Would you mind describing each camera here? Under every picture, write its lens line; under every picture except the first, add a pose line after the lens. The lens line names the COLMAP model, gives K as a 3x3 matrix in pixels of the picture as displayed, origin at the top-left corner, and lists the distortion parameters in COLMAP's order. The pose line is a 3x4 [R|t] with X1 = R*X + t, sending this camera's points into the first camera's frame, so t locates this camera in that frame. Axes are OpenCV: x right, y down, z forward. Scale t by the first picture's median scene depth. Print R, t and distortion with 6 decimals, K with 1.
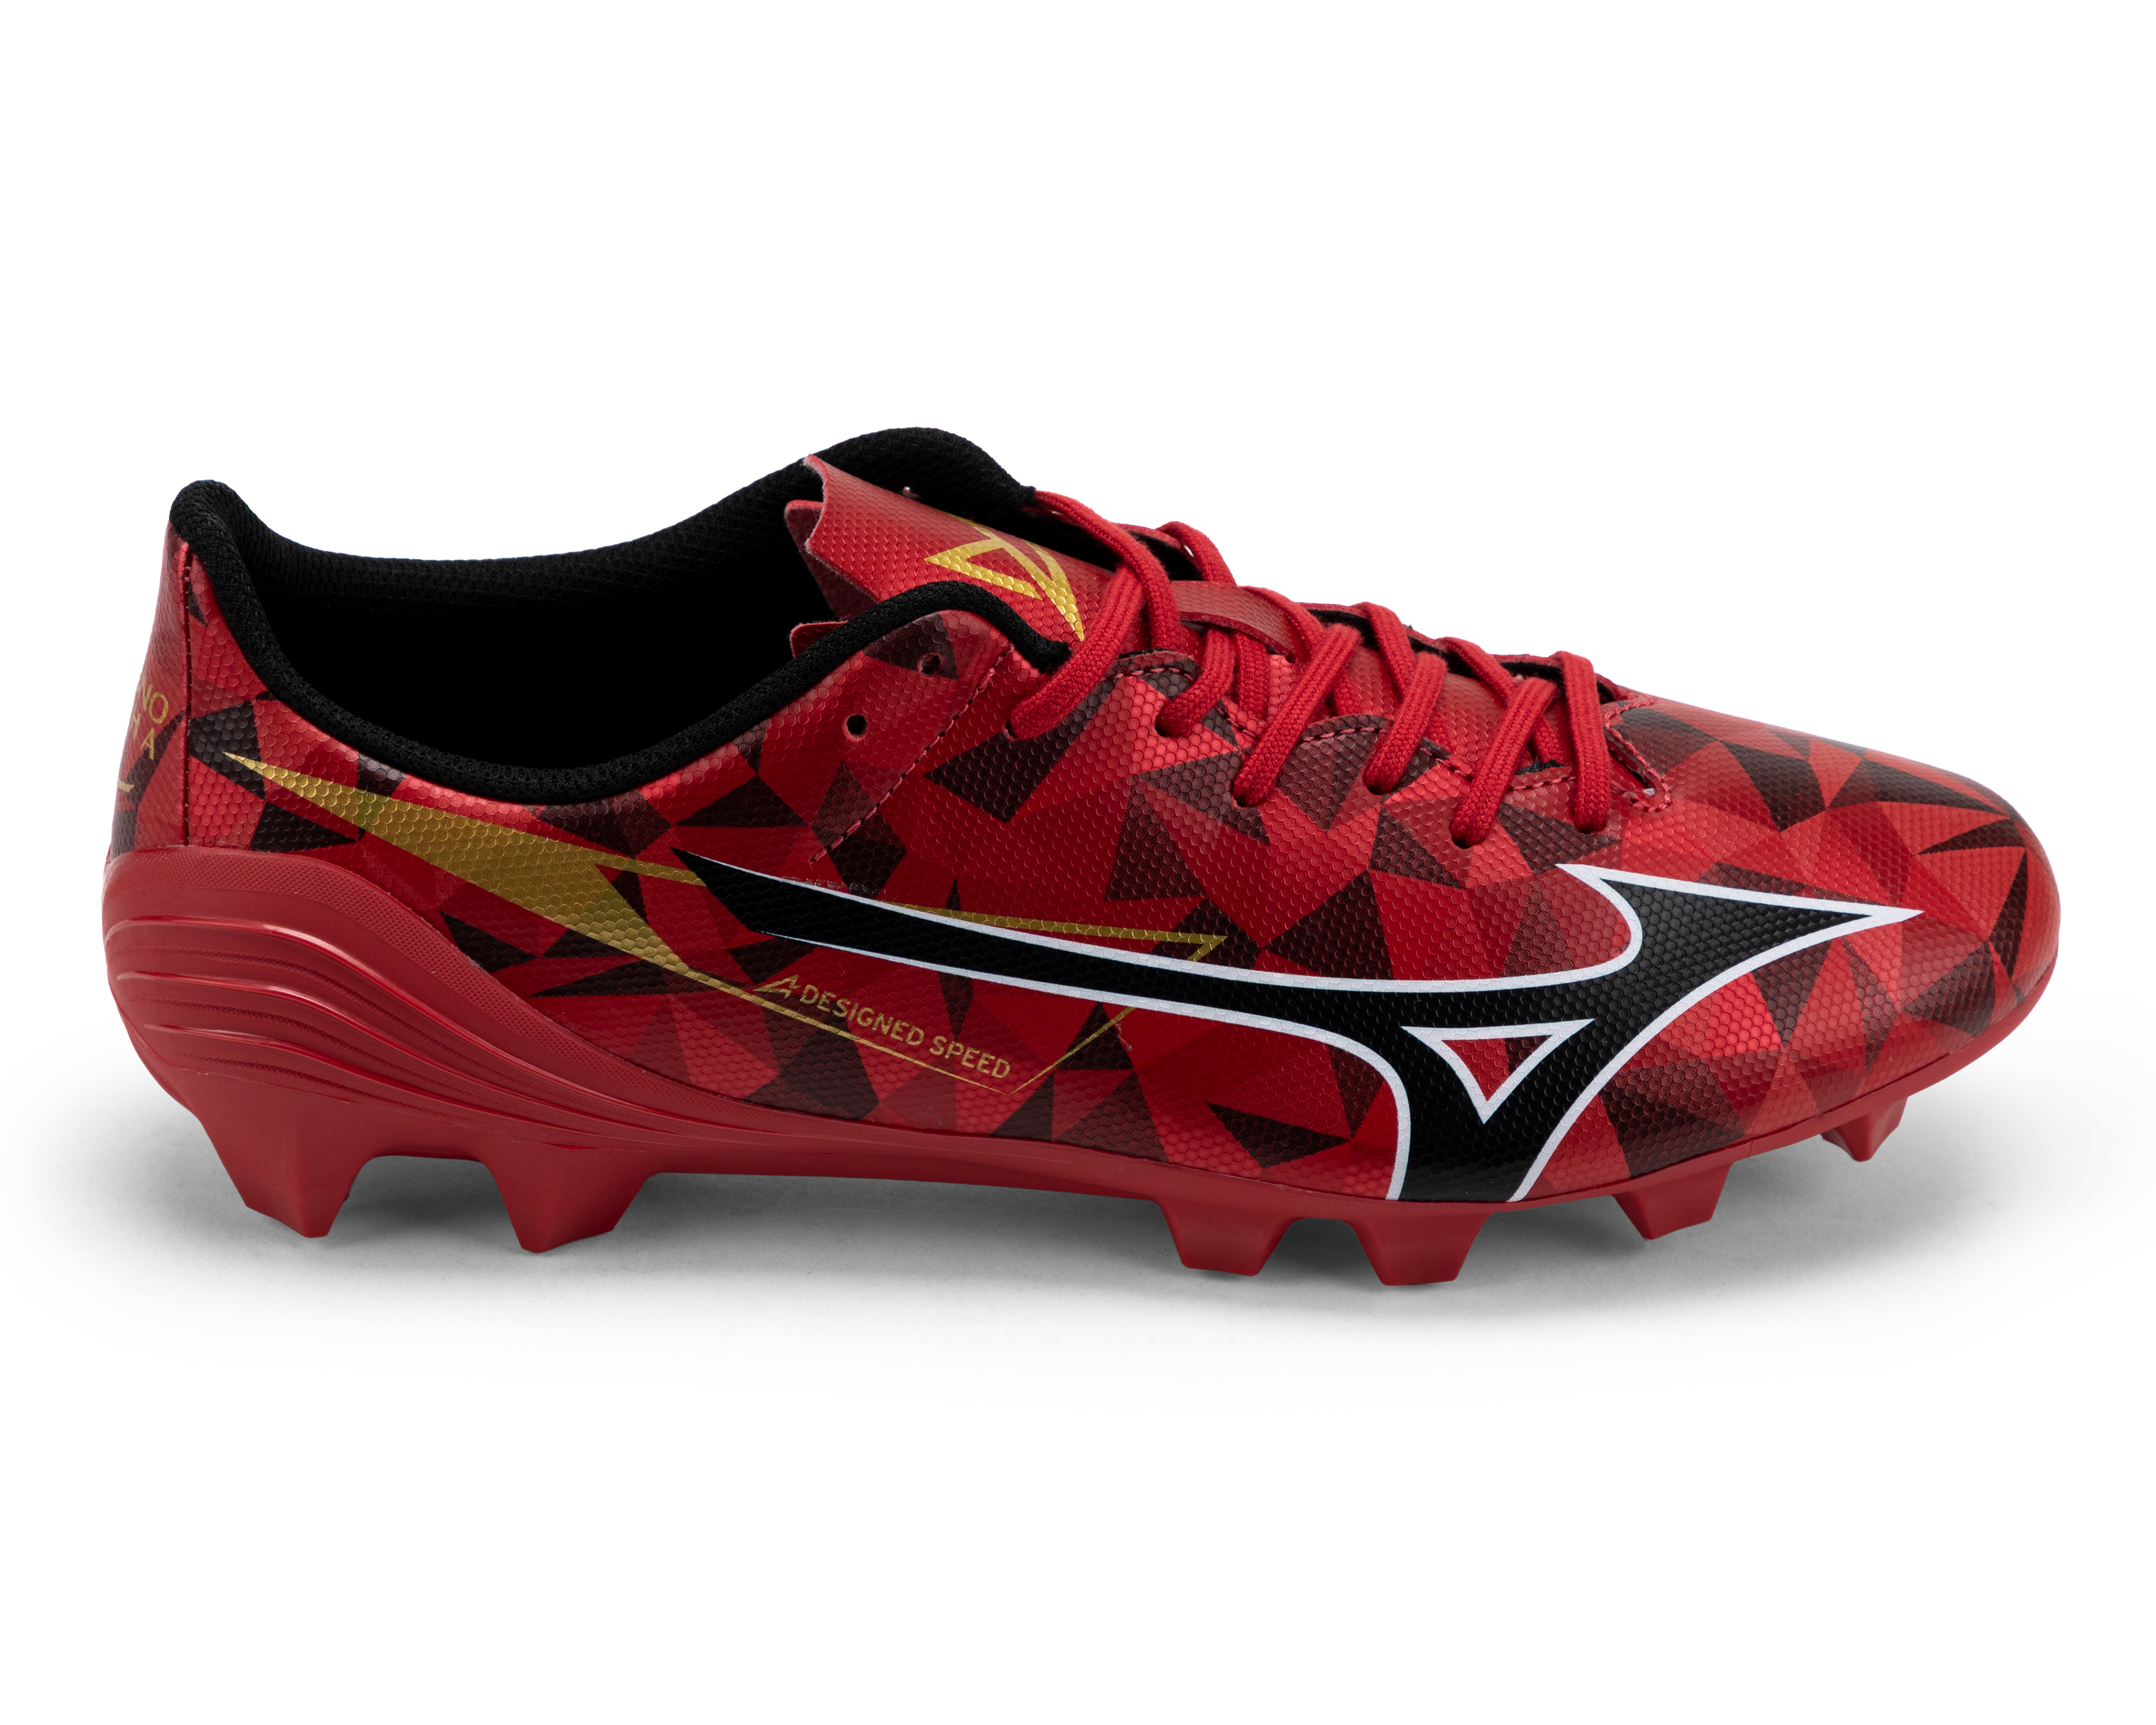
lens RADIAL K [[5139.9, 0, 1071.3], [0, 5139.9, 857.9], [0, 0, 1]] dist [-0.057158, 0.000000]
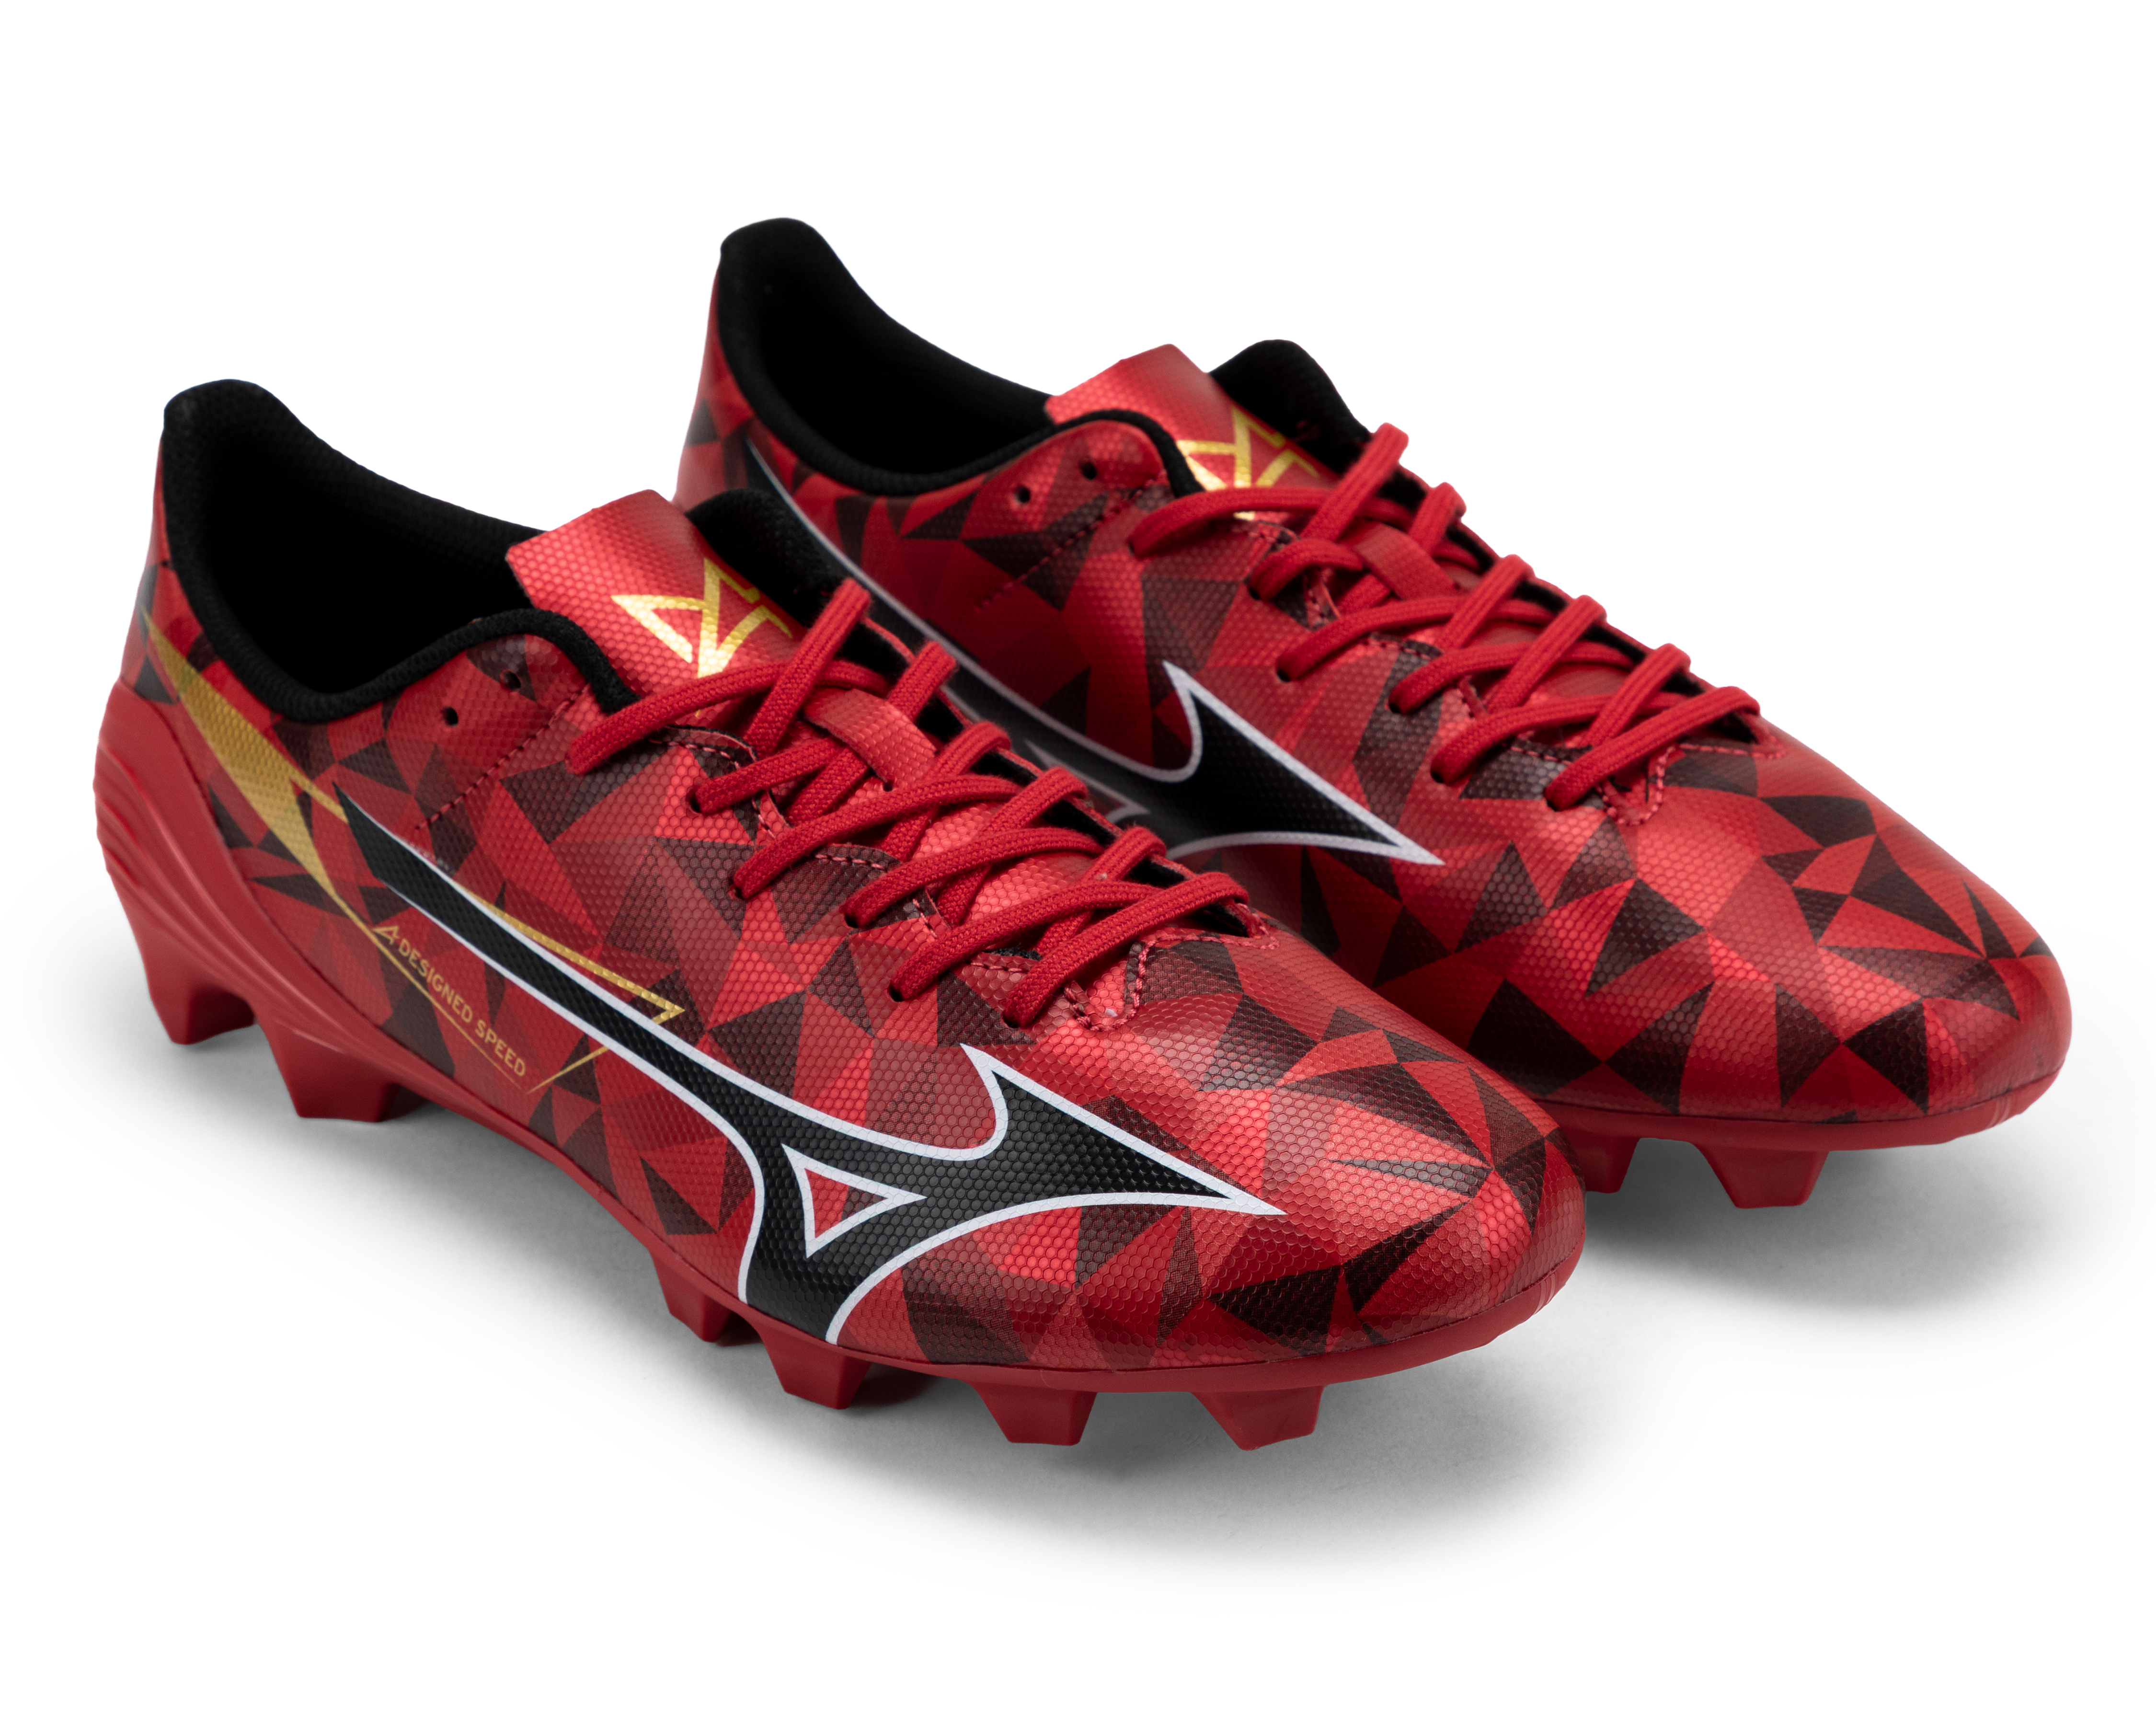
lens RADIAL K [[5139.9, 0, 1098.0], [0, 5139.9, 861.6], [0, 0, 1]] dist [-0.057158, 0.000000]
pose [[0.771865, 0.283628, -0.569017, 0.681059], [-0.302078, 0.951111, 0.064319, -0.105946], [0.559441, 0.122241, 0.819807, 0.184286]]
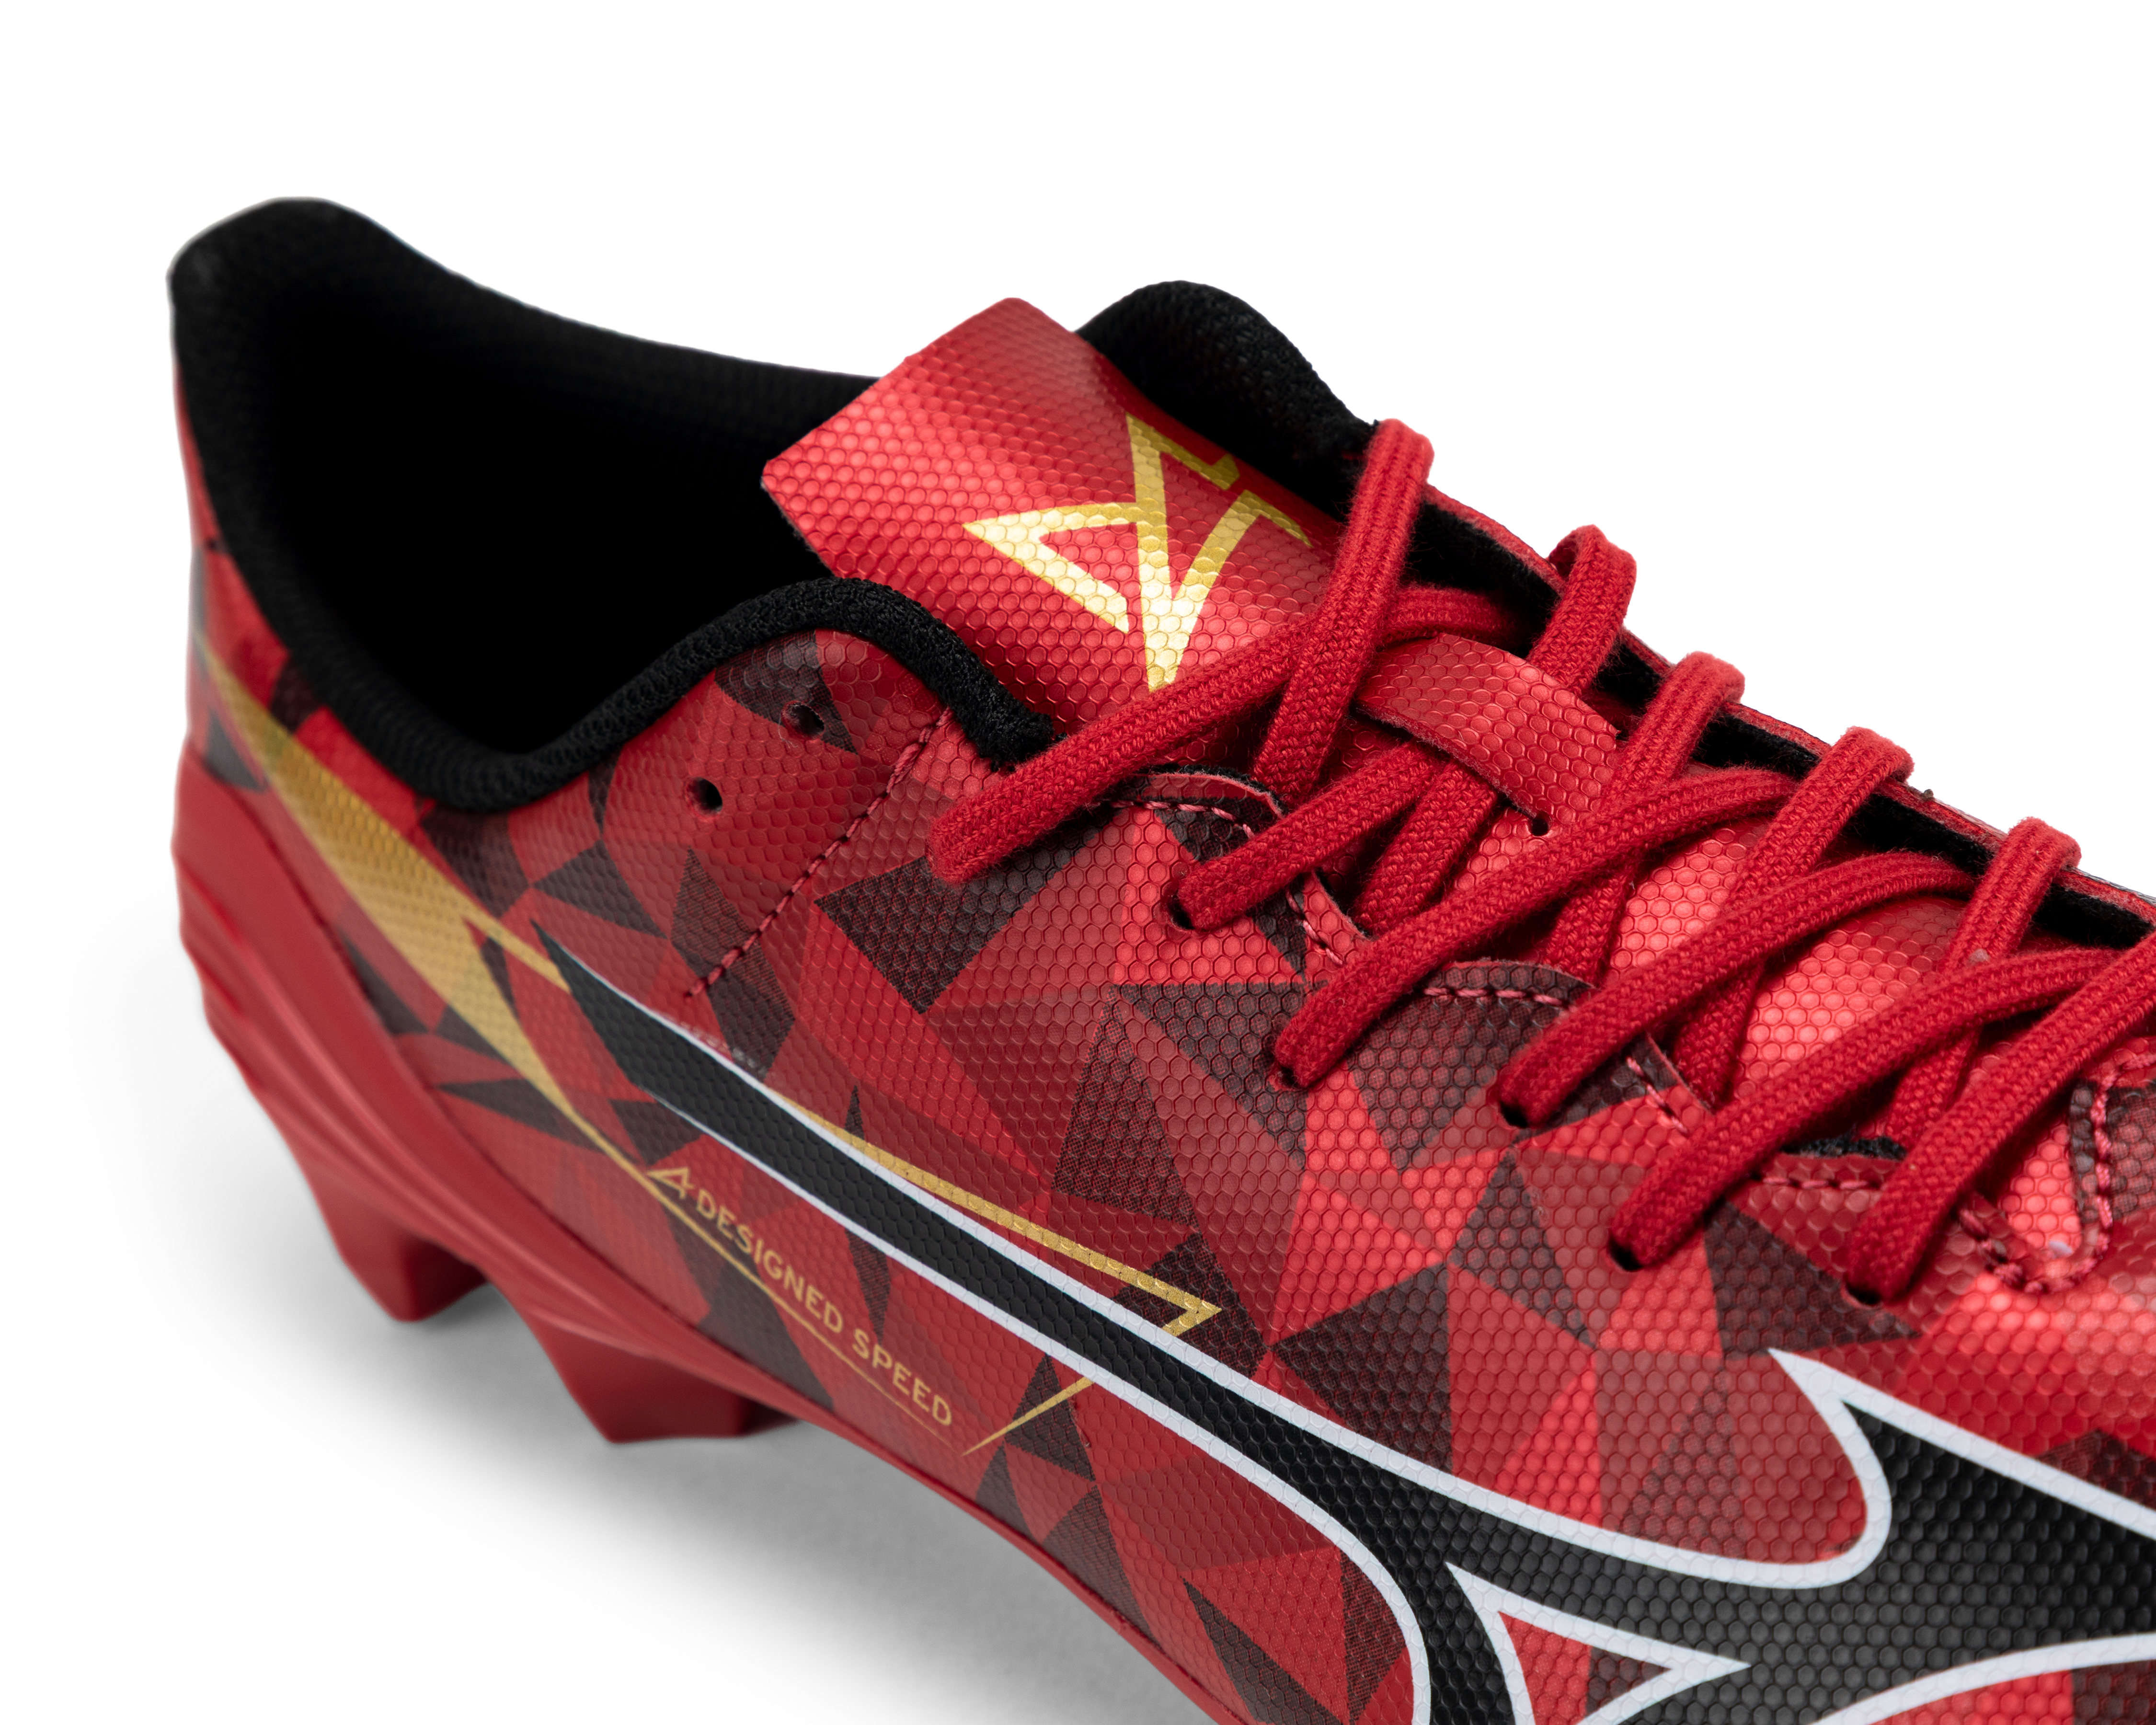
lens RADIAL K [[5139.9, 0, 1080.4], [0, 5139.9, 875.9], [0, 0, 1]] dist [-0.057158, 0.000000]
pose [[0.742389, 0.226826, -0.630404, 0.354149], [-0.135354, 0.972320, 0.190453, -0.132076], [0.656154, -0.056063, 0.752542, 0.577598]]
